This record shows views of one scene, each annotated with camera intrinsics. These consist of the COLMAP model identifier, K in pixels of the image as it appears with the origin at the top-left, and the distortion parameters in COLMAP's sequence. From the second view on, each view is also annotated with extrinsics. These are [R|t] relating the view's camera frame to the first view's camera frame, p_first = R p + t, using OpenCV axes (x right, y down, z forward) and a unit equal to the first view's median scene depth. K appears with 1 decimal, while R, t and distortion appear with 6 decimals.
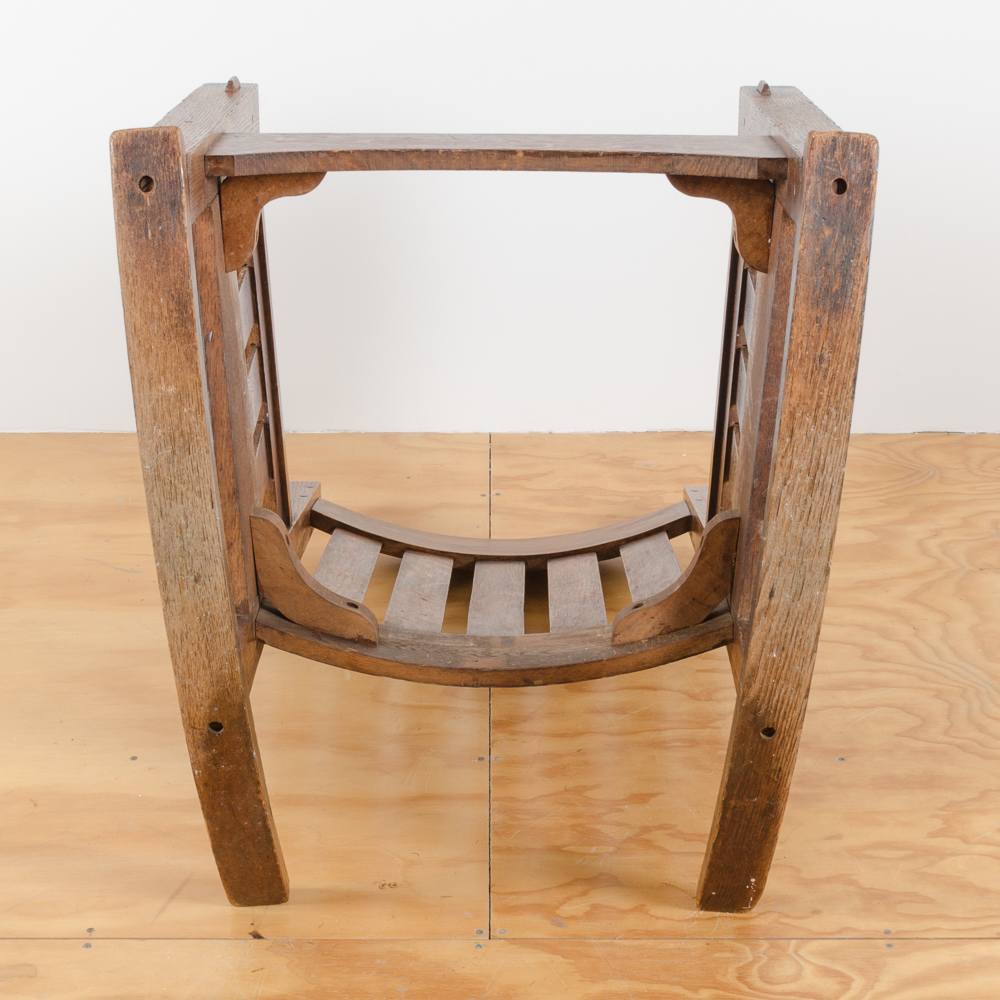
lens RADIAL K [[2180.9, 0, 500.0], [0, 2180.9, 500.0], [0, 0, 1]] dist [-0.007646, -0.085619]
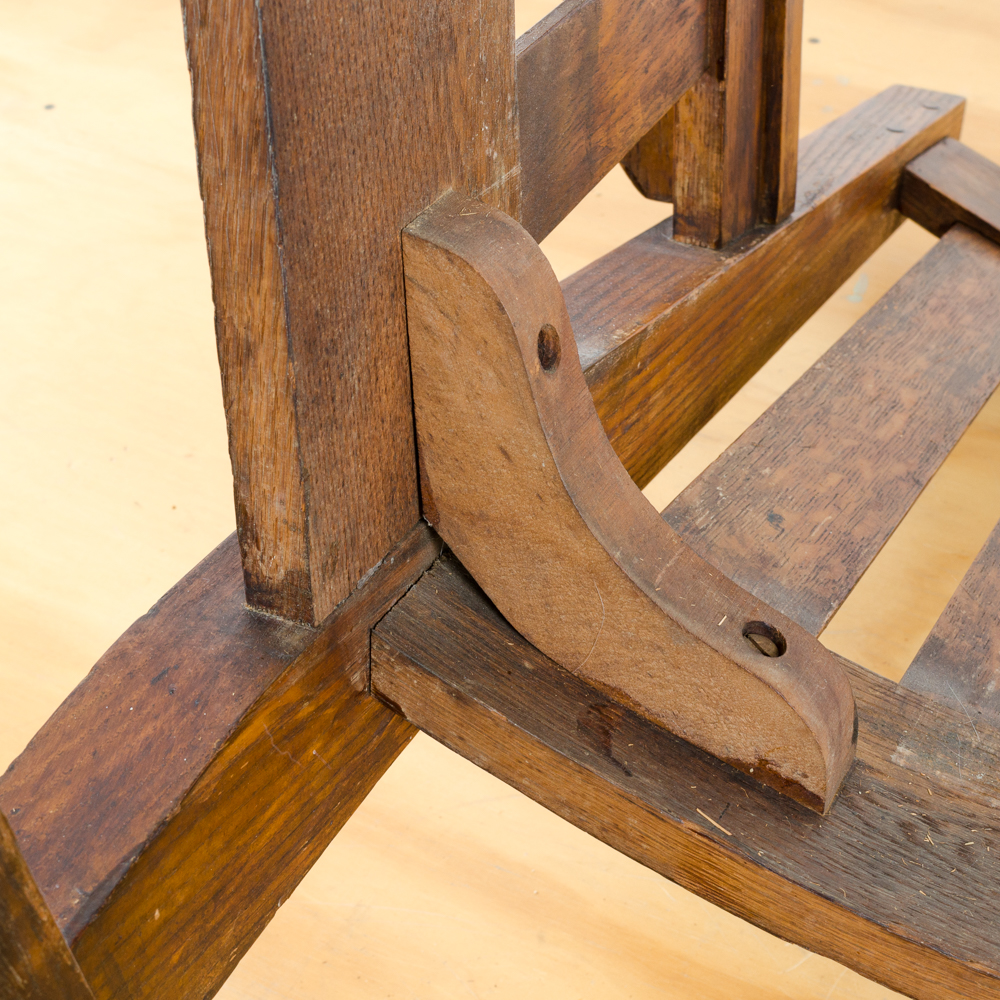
lens RADIAL K [[2151.4, 0, 500.0], [0, 2151.4, 500.0], [0, 0, 1]] dist [-0.008885, 0.120322]
pose [[0.918498, 0.231008, -0.320931, -0.018412], [-0.158913, 0.958828, 0.235363, -0.022316], [0.362089, -0.165180, 0.917391, 0.757159]]
